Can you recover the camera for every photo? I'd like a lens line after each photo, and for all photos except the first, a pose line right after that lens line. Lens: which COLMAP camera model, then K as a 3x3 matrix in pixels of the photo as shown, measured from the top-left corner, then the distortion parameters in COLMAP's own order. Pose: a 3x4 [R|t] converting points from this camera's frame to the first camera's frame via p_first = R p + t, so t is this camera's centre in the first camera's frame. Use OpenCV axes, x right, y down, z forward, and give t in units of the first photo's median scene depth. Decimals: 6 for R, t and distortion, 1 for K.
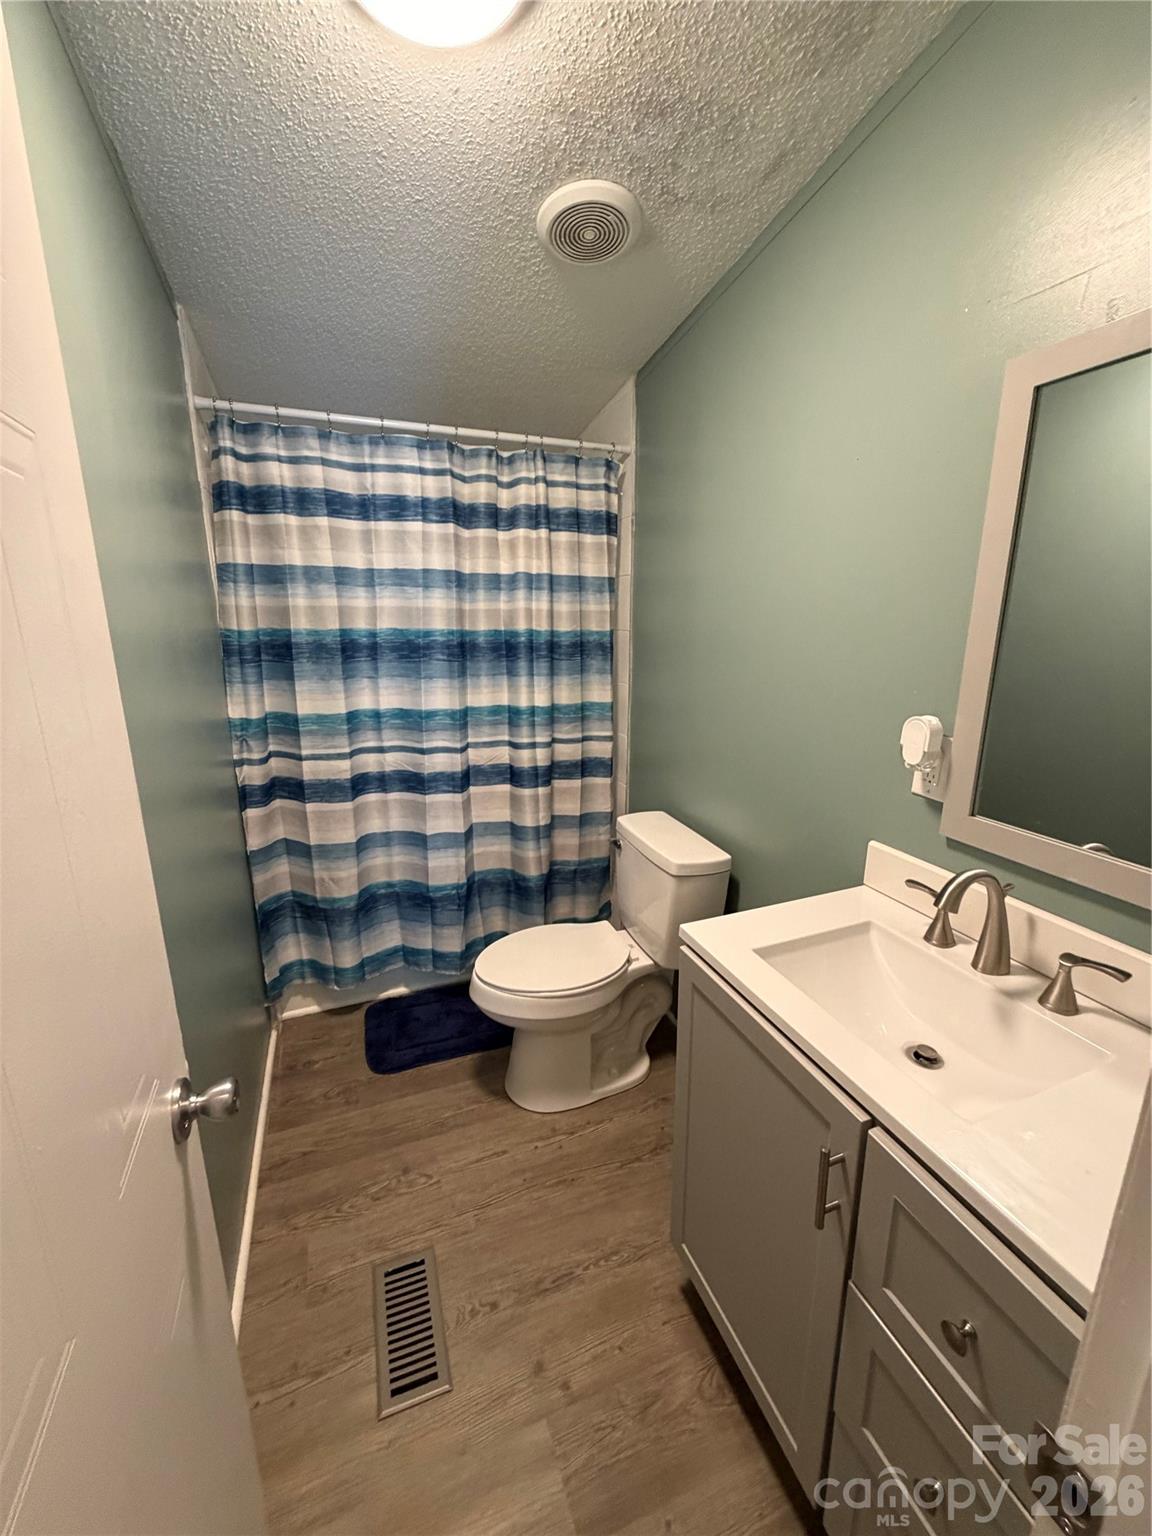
lens RADIAL K [[611.4, 0, 574.4], [0, 611.4, 766.1], [0, 0, 1]] dist [0.002342, -0.000013]
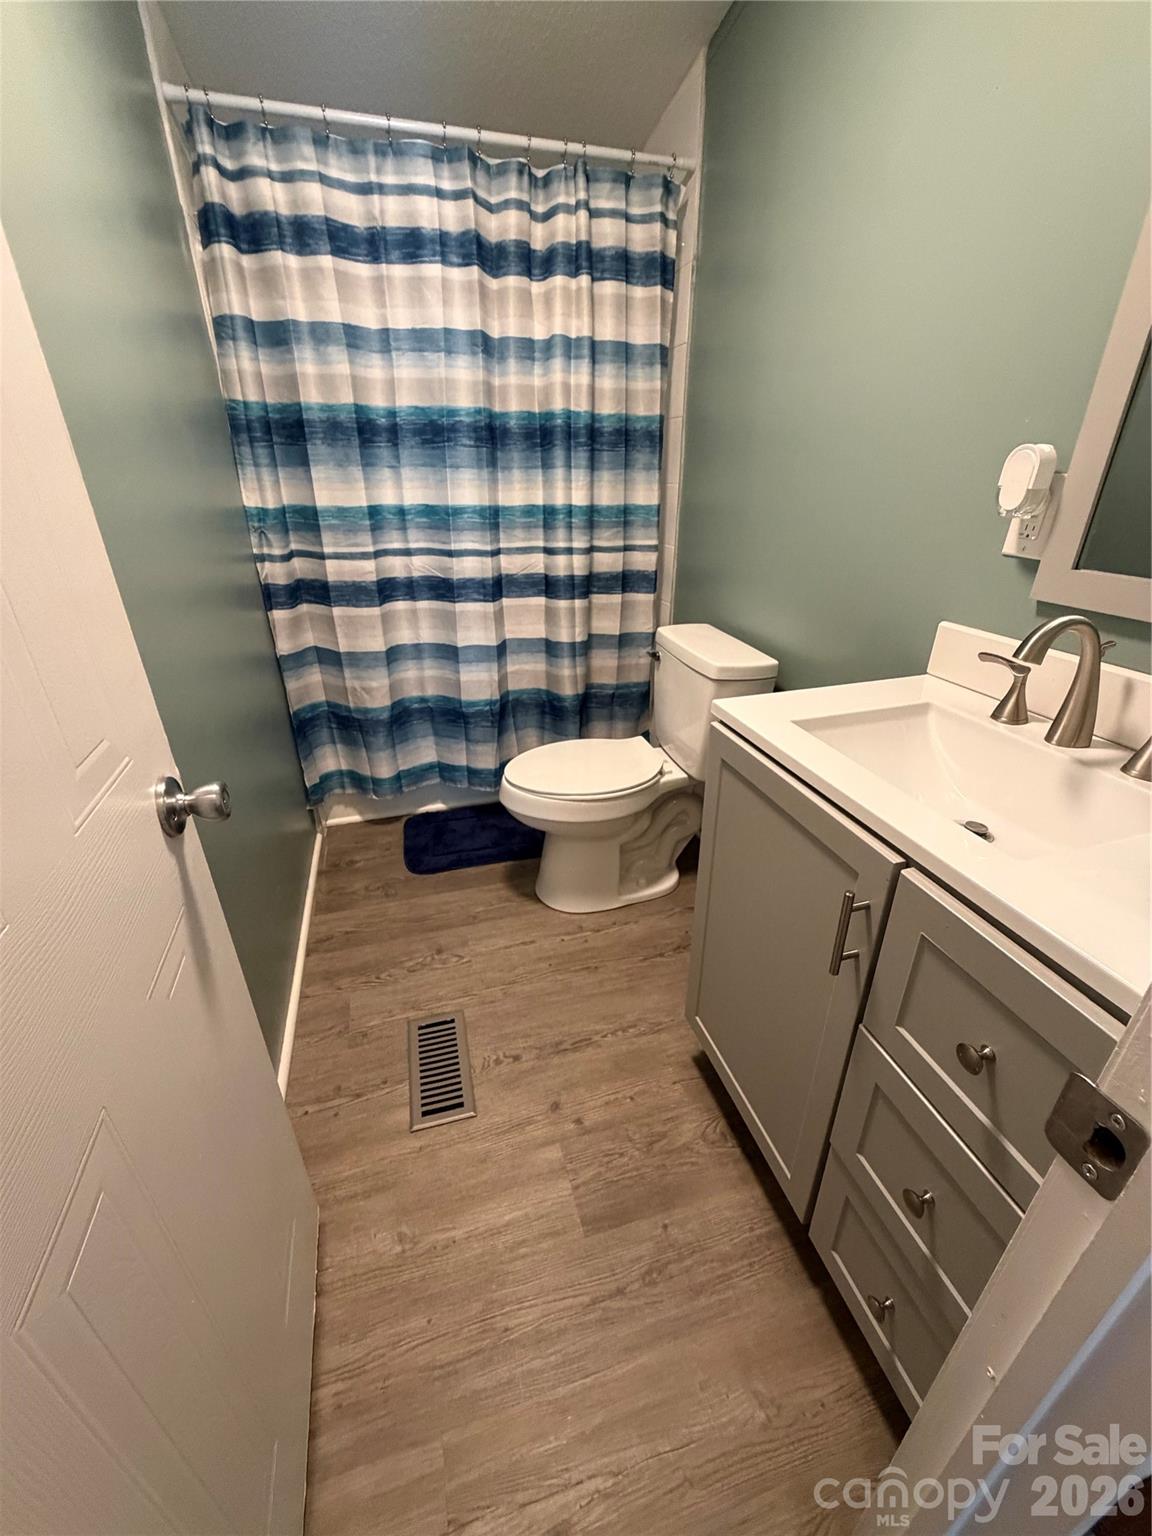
lens RADIAL K [[611.4, 0, 574.8], [0, 611.4, 765.0], [0, 0, 1]] dist [0.002342, -0.000013]
pose [[0.996487, 0.033563, -0.076725, 0.025864], [-0.016840, 0.977769, 0.209006, 0.106232], [0.082034, -0.206980, 0.974900, 0.045608]]
